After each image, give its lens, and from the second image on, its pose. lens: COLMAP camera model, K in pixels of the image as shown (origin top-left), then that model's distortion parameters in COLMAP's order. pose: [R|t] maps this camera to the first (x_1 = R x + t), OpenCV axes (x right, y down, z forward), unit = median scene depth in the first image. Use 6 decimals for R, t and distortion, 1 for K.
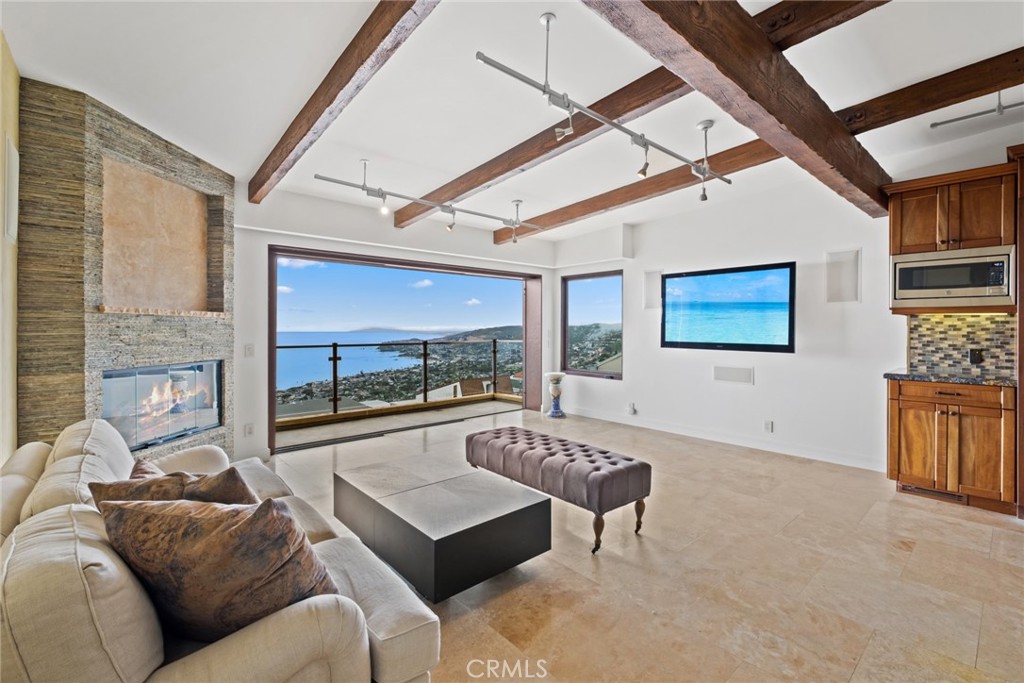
lens RADIAL K [[447.2, 0, 521.8], [0, 447.2, 331.2], [0, 0, 1]] dist [0.003562, -0.005541]
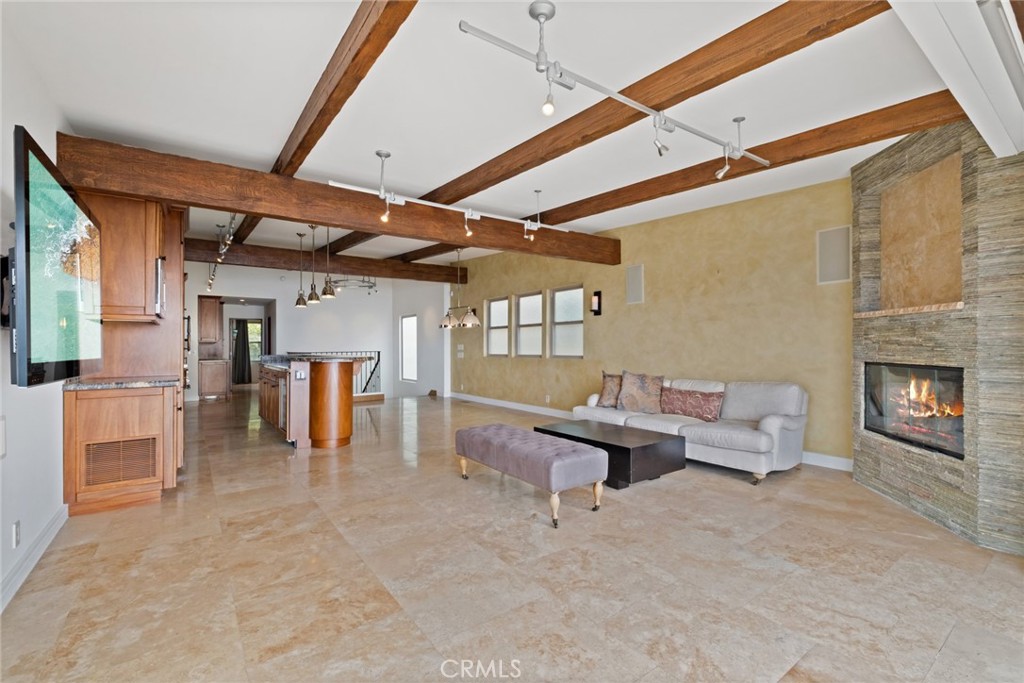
lens RADIAL K [[447.2, 0, 520.3], [0, 447.2, 345.0], [0, 0, 1]] dist [0.003562, -0.005541]
pose [[-0.994760, 0.008641, 0.101872, -0.045538], [0.009140, 0.999948, 0.004431, 0.018289], [-0.101829, 0.005339, -0.994788, 1.918640]]
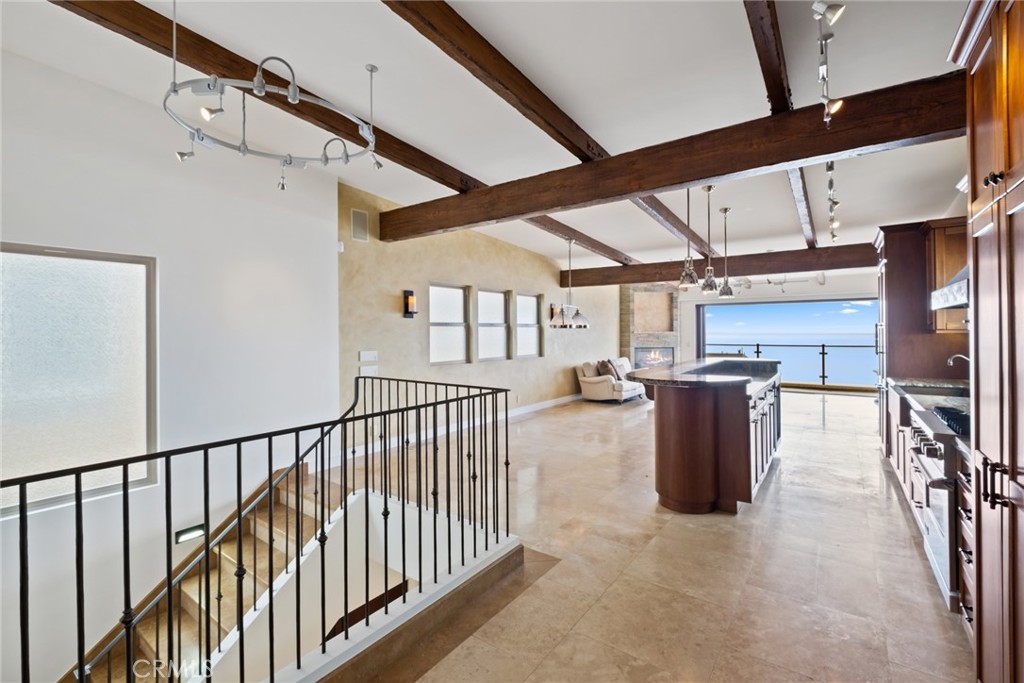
lens RADIAL K [[447.2, 0, 517.1], [0, 447.2, 328.4], [0, 0, 1]] dist [0.003562, -0.005541]
pose [[0.209832, -0.009805, -0.977688, 2.177088], [0.000173, 0.999950, -0.009992, -0.035258], [0.977738, 0.001928, 0.209823, -0.686398]]
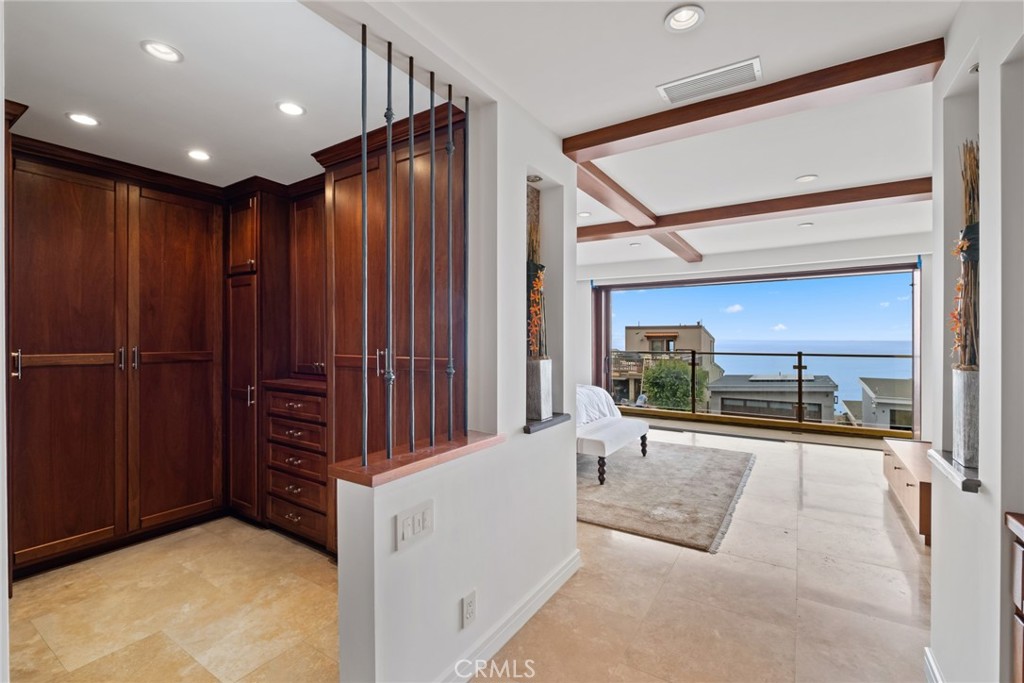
lens RADIAL K [[447.2, 0, 514.1], [0, 447.2, 338.0], [0, 0, 1]] dist [0.003562, -0.005541]
pose [[0.251715, -0.002598, -0.967798, 1.103074], [-0.001824, 0.999993, -0.003159, -0.006826], [0.967800, 0.002560, 0.251709, 0.408755]]
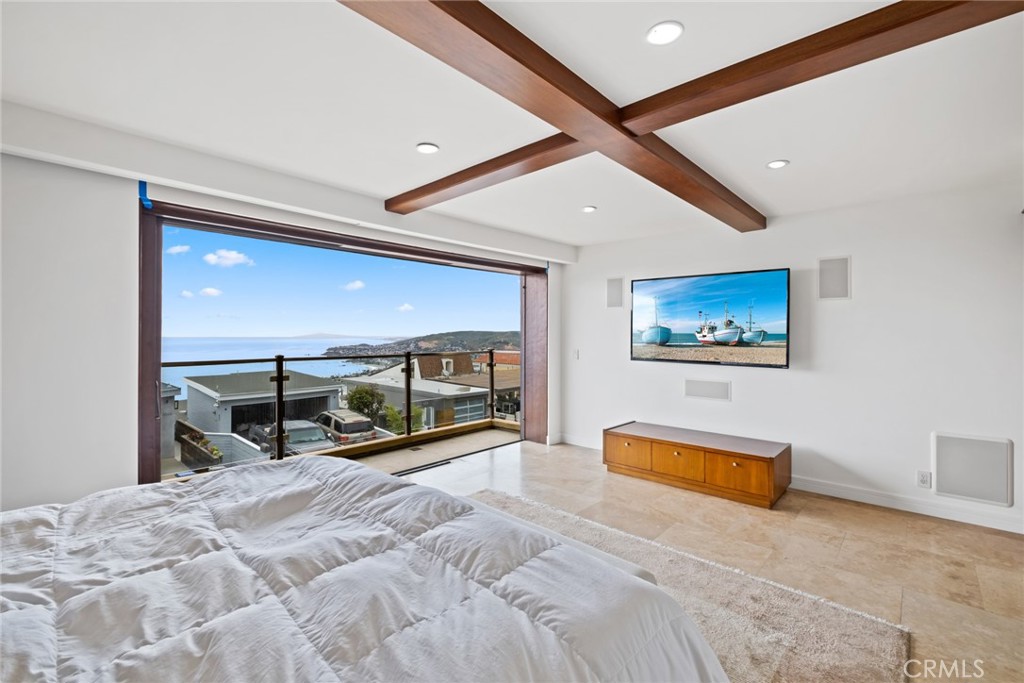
lens RADIAL K [[447.2, 0, 518.9], [0, 447.2, 331.5], [0, 0, 1]] dist [0.003562, -0.005541]
pose [[0.995136, -0.000957, 0.098510, -0.182982], [0.001954, 0.999948, -0.010028, -0.010142], [-0.098496, 0.010172, 0.995085, 0.425124]]
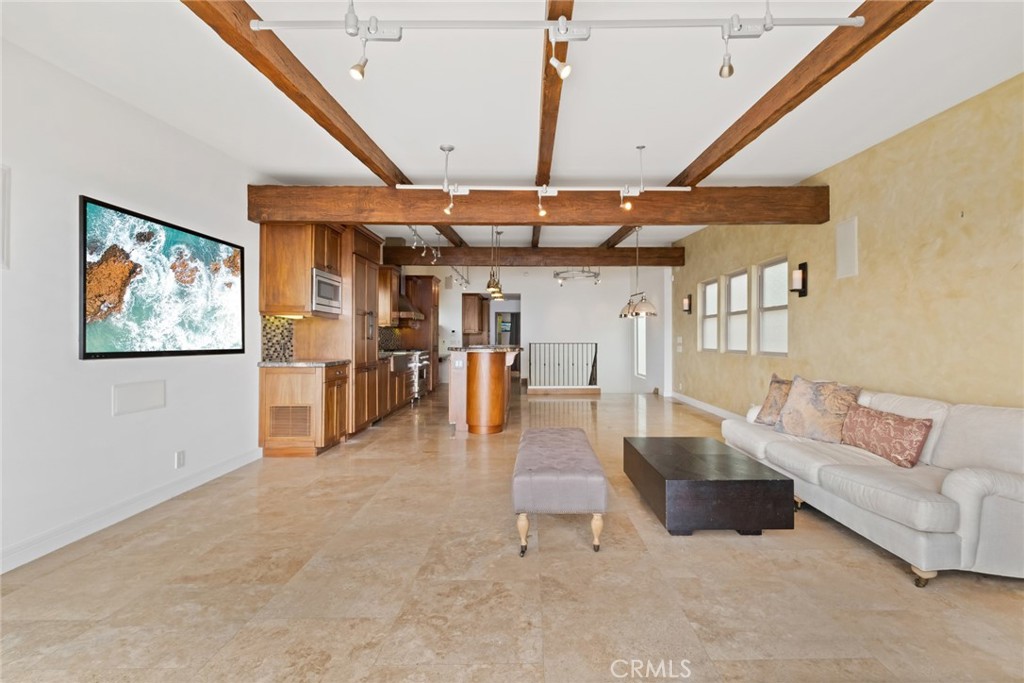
lens RADIAL K [[484.2, 0, 537.9], [0, 484.2, 334.2], [0, 0, 1]] dist [0.005940, -0.003729]
pose [[-0.750634, 0.006184, 0.660690, -0.537755], [0.002945, 0.999978, -0.006015, 0.023839], [-0.660712, -0.002569, -0.750635, 1.634406]]
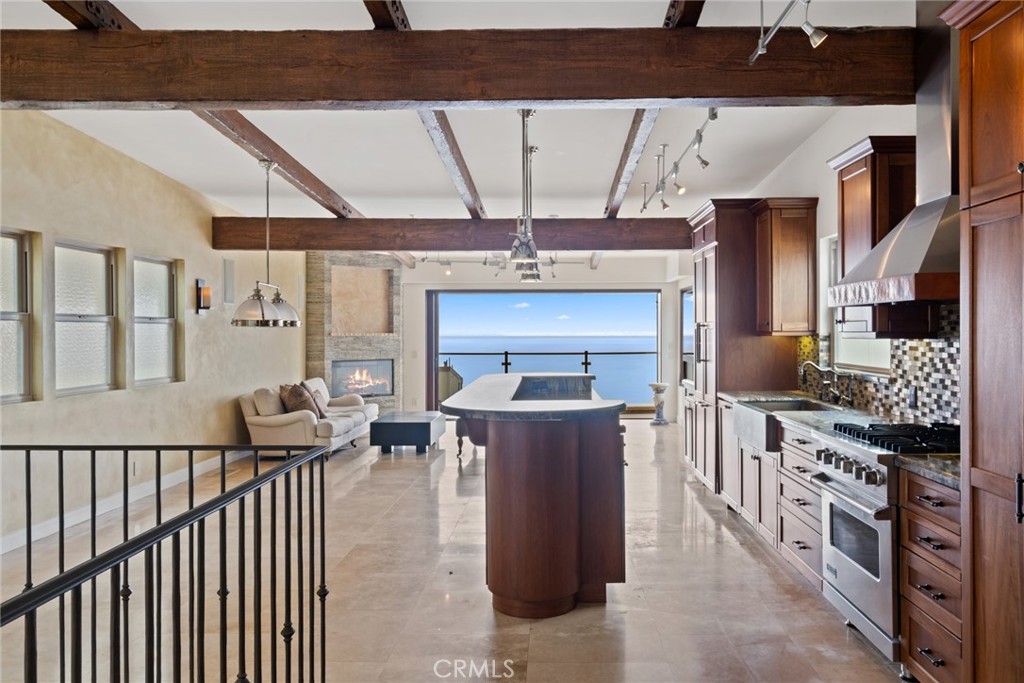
lens RADIAL K [[751.0, 0, 547.2], [0, 751.0, 330.4], [0, 0, 1]] dist [0.009221, -0.003121]
pose [[0.737307, -0.004350, -0.675544, 2.006037], [-0.000164, 0.999978, -0.006618, -0.035068], [0.675558, 0.004991, 0.737290, -0.895005]]
